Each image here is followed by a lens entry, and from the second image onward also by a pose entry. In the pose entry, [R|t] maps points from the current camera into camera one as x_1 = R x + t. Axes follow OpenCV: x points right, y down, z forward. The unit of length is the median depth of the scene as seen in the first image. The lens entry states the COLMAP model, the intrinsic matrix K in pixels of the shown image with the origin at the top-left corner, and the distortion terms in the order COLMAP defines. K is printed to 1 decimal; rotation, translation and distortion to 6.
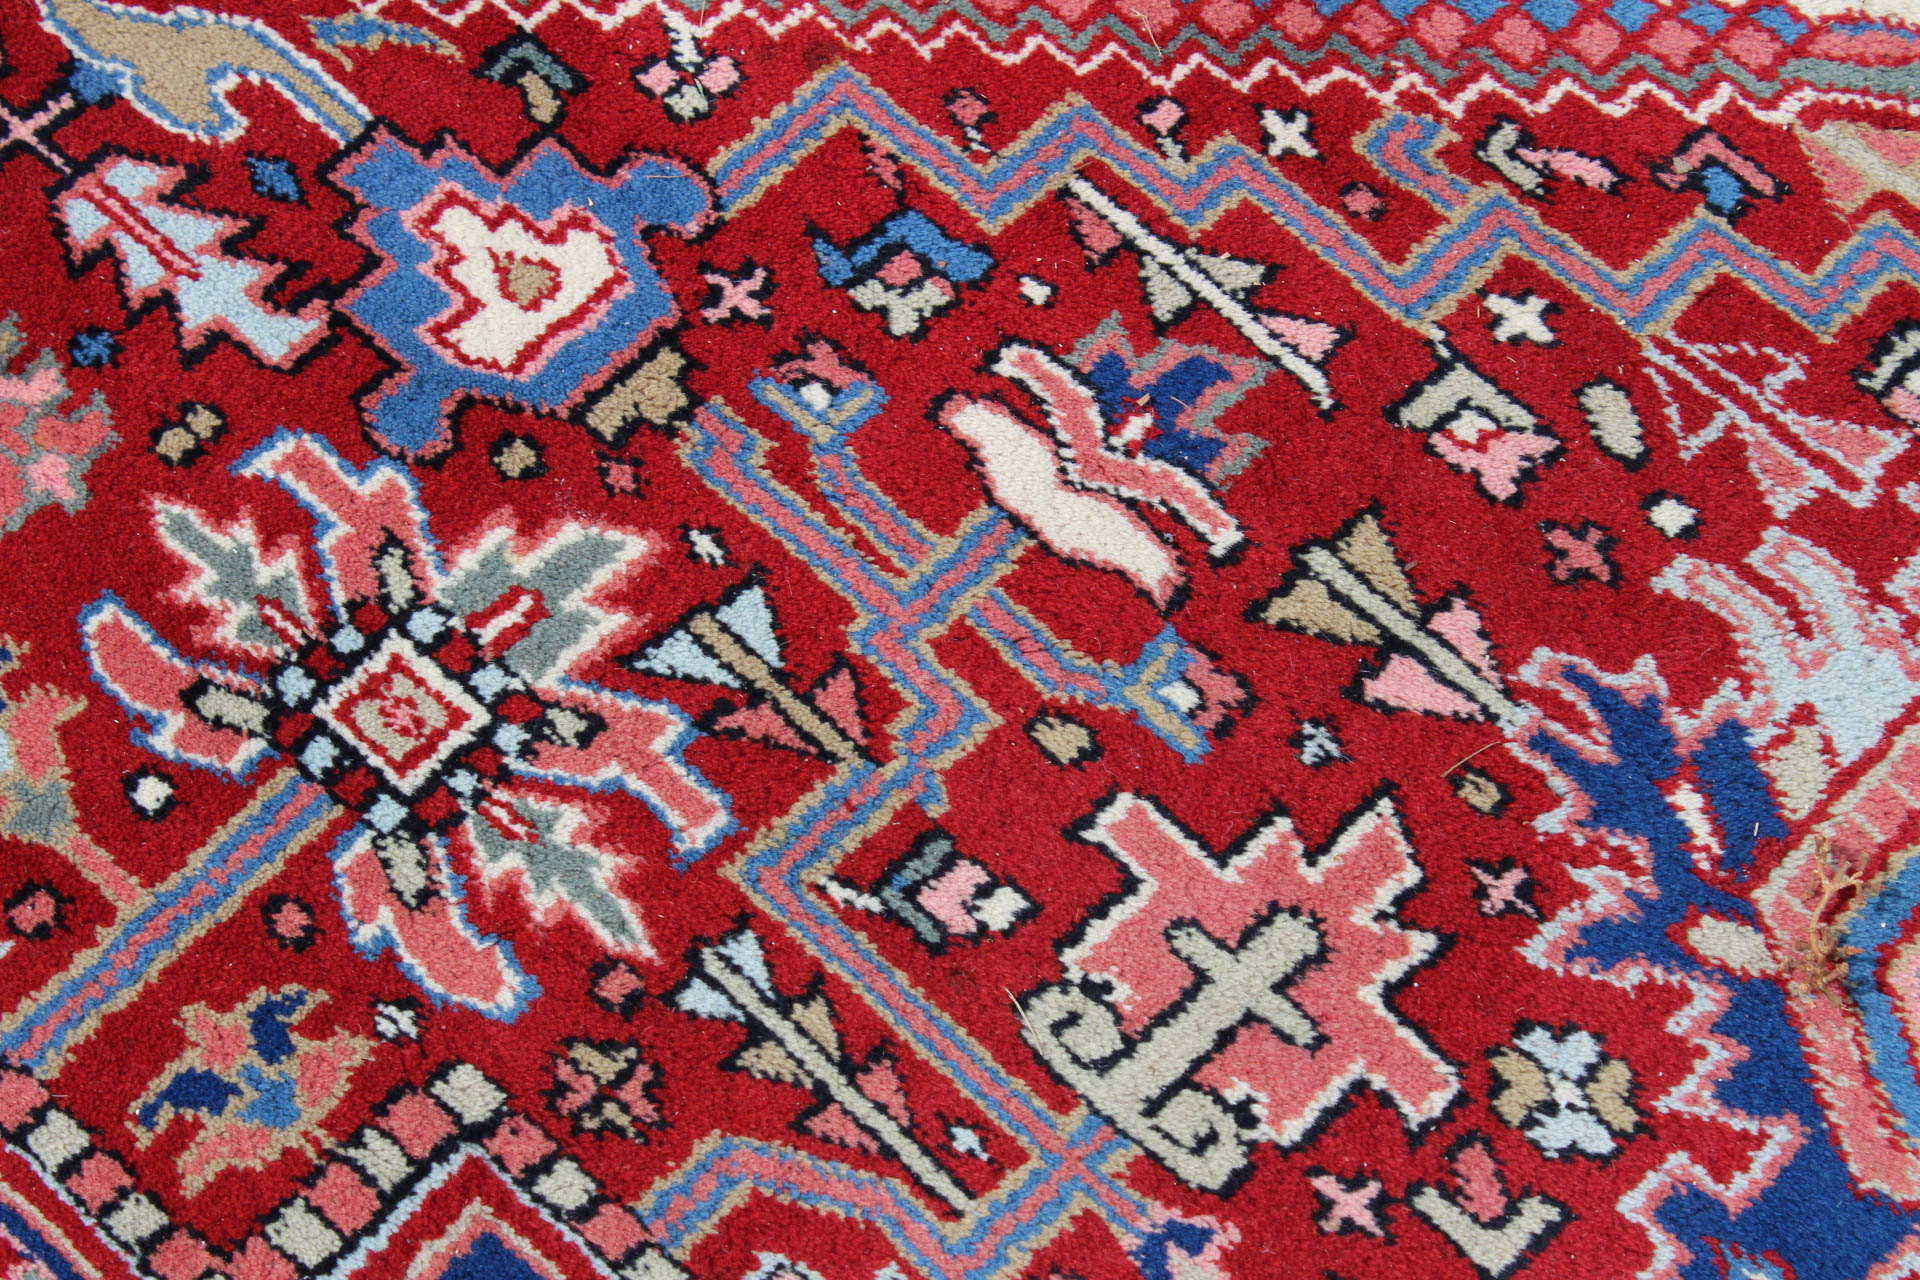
lens RADIAL K [[4574.5, 0, 960.0], [0, 4574.5, 640.0], [0, 0, 1]] dist [0.070848, 0.218720]
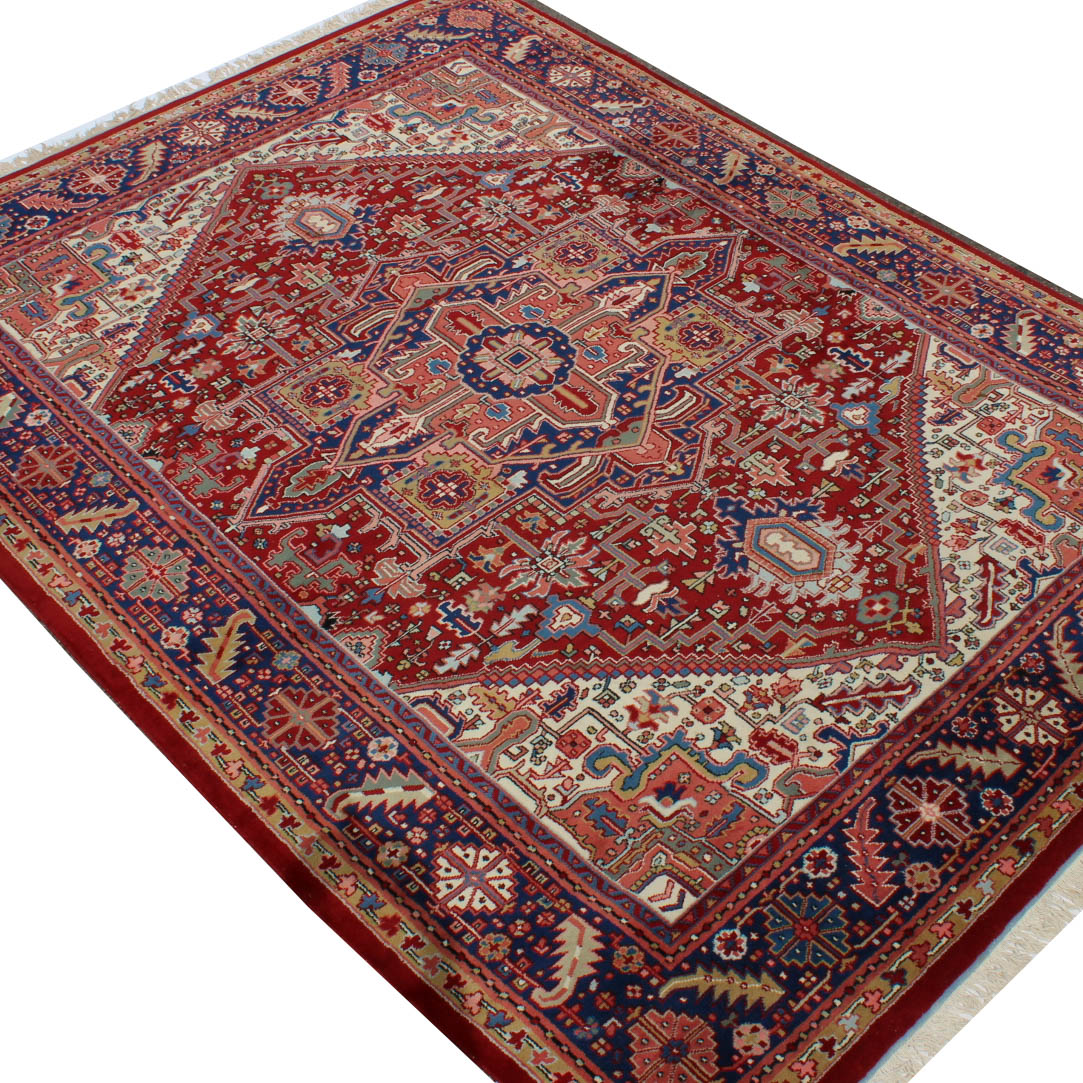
lens RADIAL K [[1615.1, 0, 578.7], [0, 1615.1, 495.9], [0, 0, 1]] dist [-0.173841, 0.160209]
pose [[0.010010, -0.631608, 0.775223, -2.533099], [0.883292, 0.368981, 0.289219, -0.200553], [-0.468716, 0.681853, 0.561588, -0.686740]]
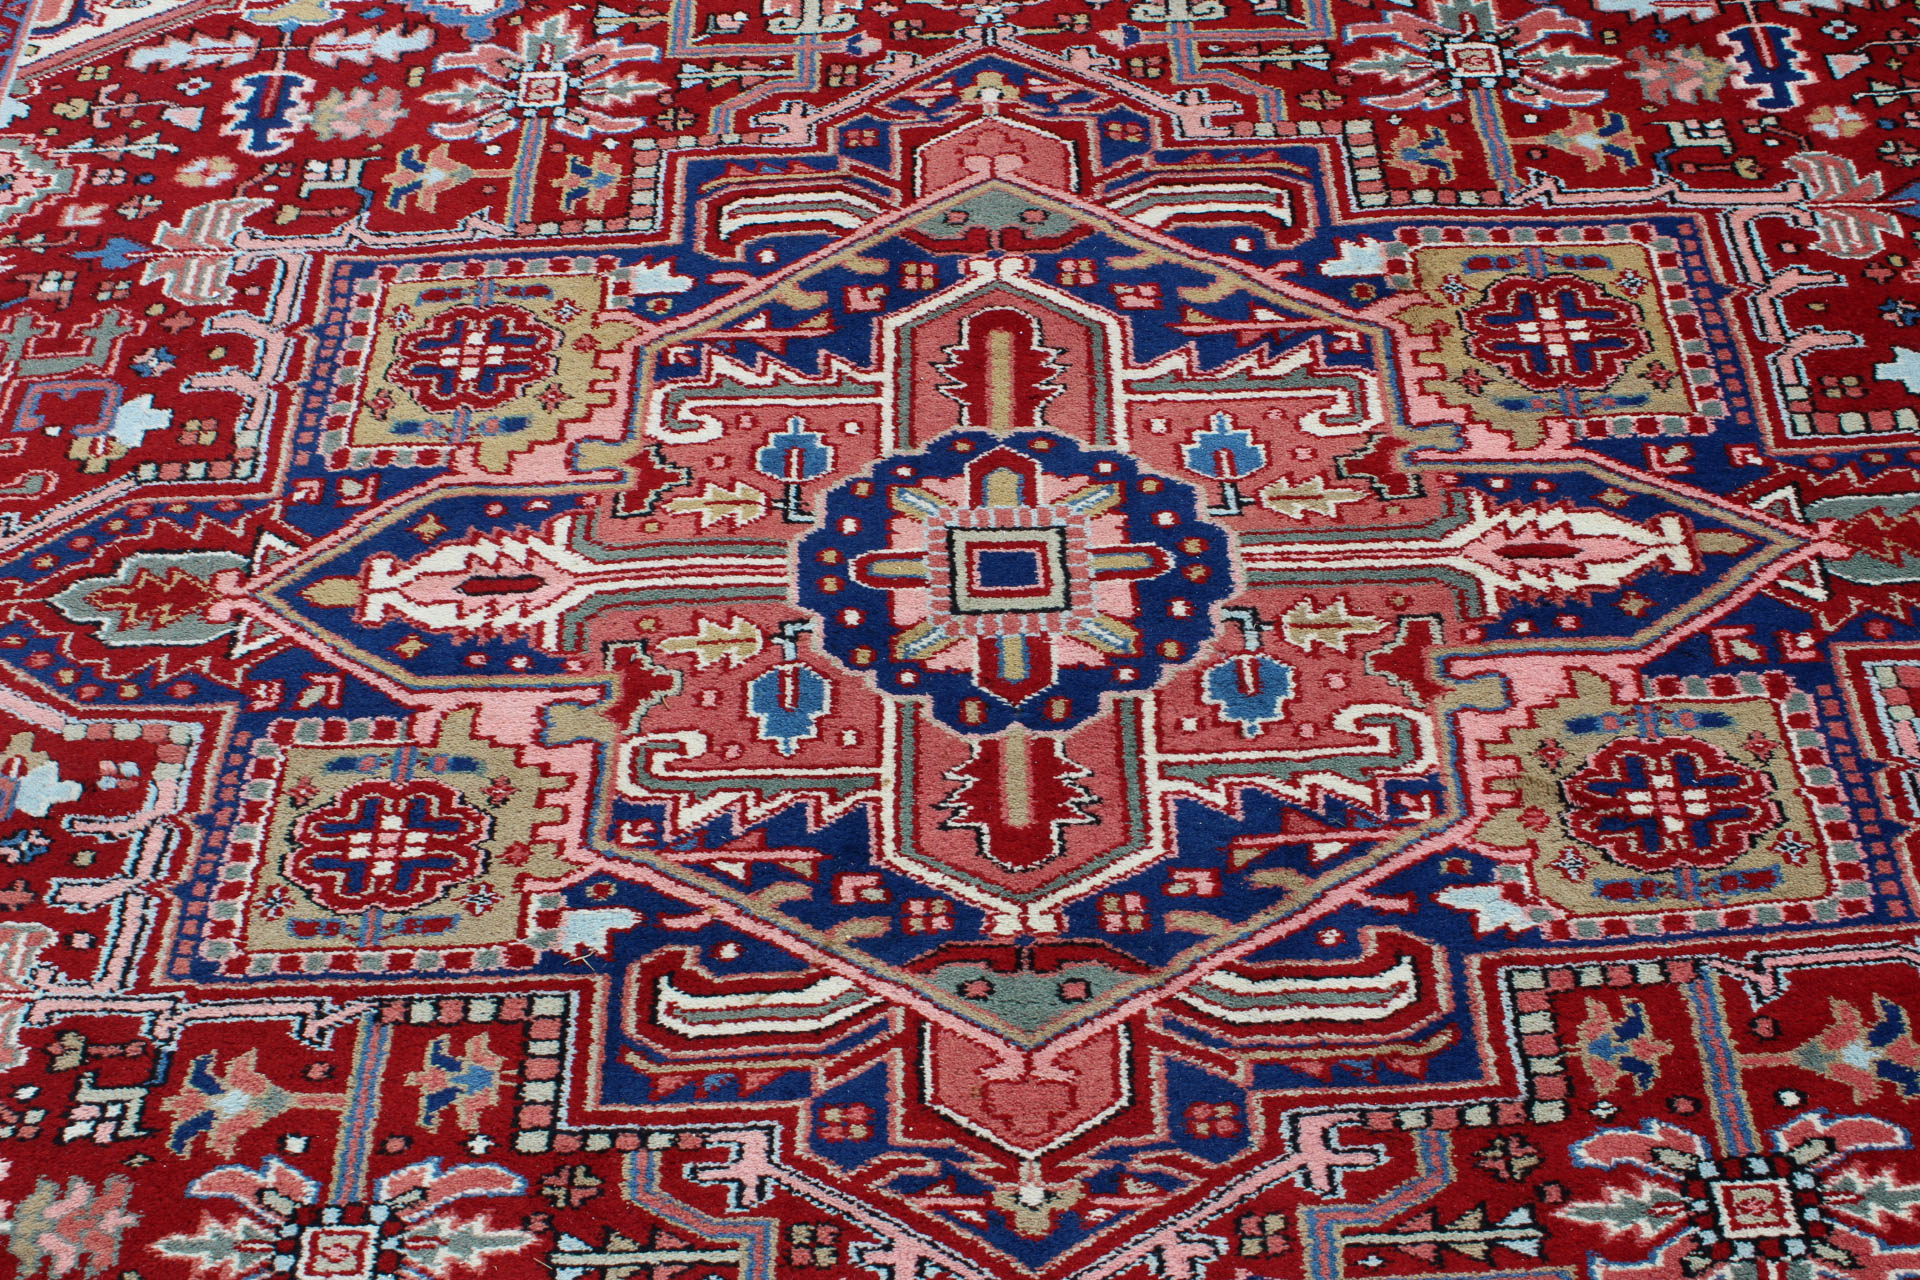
lens RADIAL K [[2497.1, 0, 961.2], [0, 2497.1, 713.0], [0, 0, 1]] dist [-0.070246, 0.123679]
pose [[-0.677859, 0.633000, -0.373923, 0.352170], [-0.611376, -0.202868, 0.764895, -0.523230], [0.408321, 0.747098, 0.524517, 0.180954]]
